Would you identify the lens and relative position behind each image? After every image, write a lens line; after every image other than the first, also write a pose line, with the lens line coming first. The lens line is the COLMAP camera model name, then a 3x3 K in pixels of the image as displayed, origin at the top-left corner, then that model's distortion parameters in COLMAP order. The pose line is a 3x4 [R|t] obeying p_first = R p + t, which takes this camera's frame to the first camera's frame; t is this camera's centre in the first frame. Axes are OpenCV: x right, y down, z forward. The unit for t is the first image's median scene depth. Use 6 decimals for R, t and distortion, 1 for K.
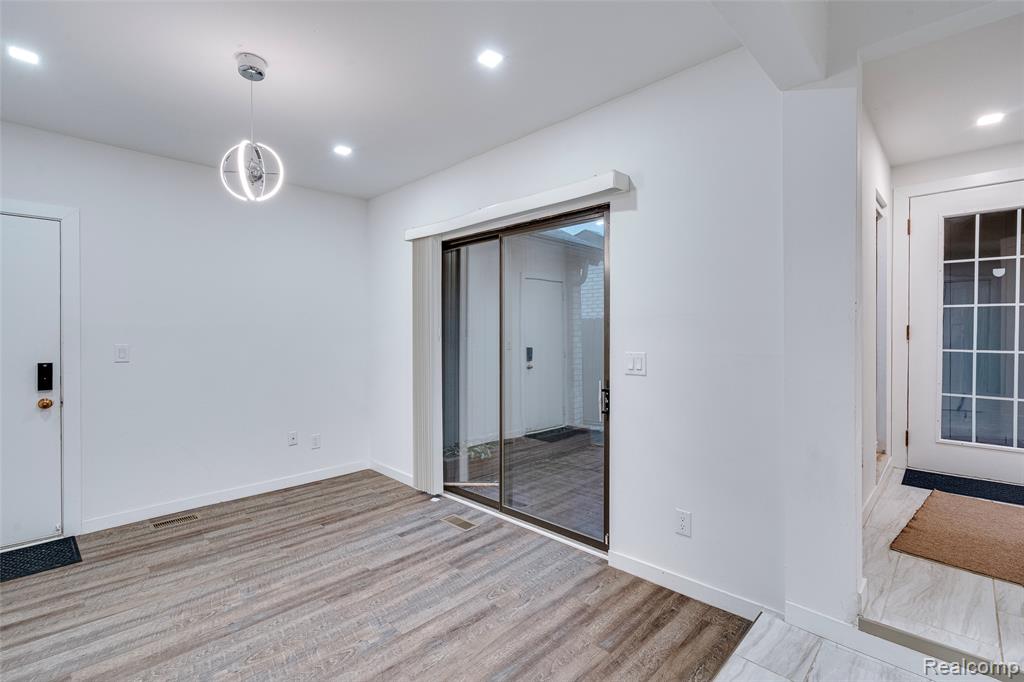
lens RADIAL K [[475.4, 0, 513.5], [0, 475.4, 337.5], [0, 0, 1]] dist [-0.001472, -0.000088]
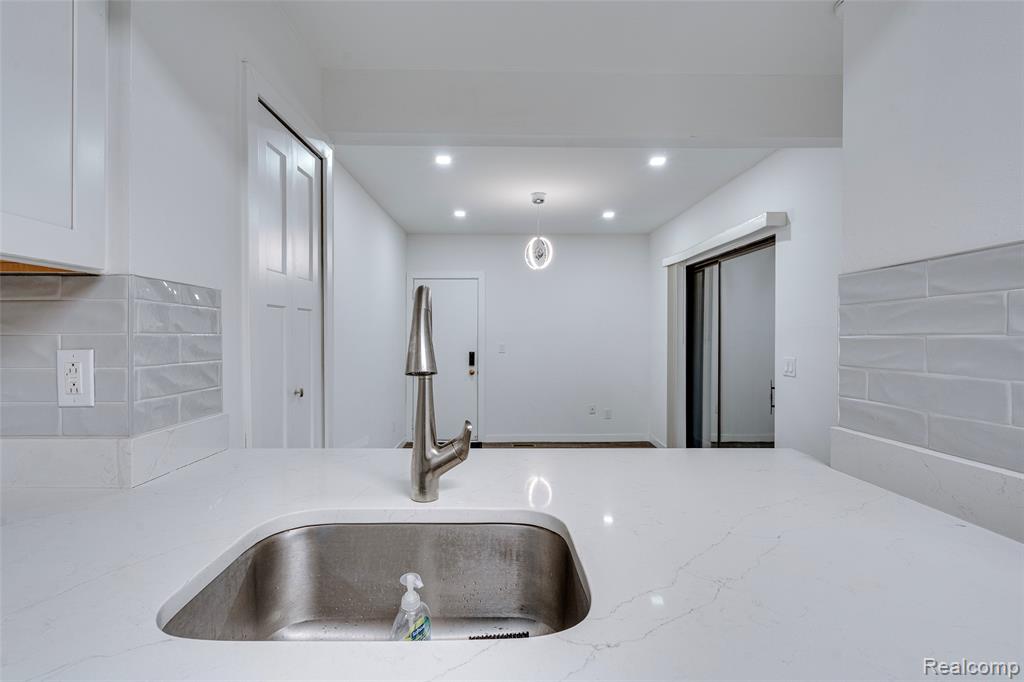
lens RADIAL K [[473.5, 0, 489.4], [0, 473.5, 337.7], [0, 0, 1]] dist [0.002928, 0.000441]
pose [[0.684202, 0.012228, -0.729190, 0.595614], [-0.006528, 0.999922, 0.010642, -0.026420], [0.729264, -0.002522, 0.684228, -0.373714]]
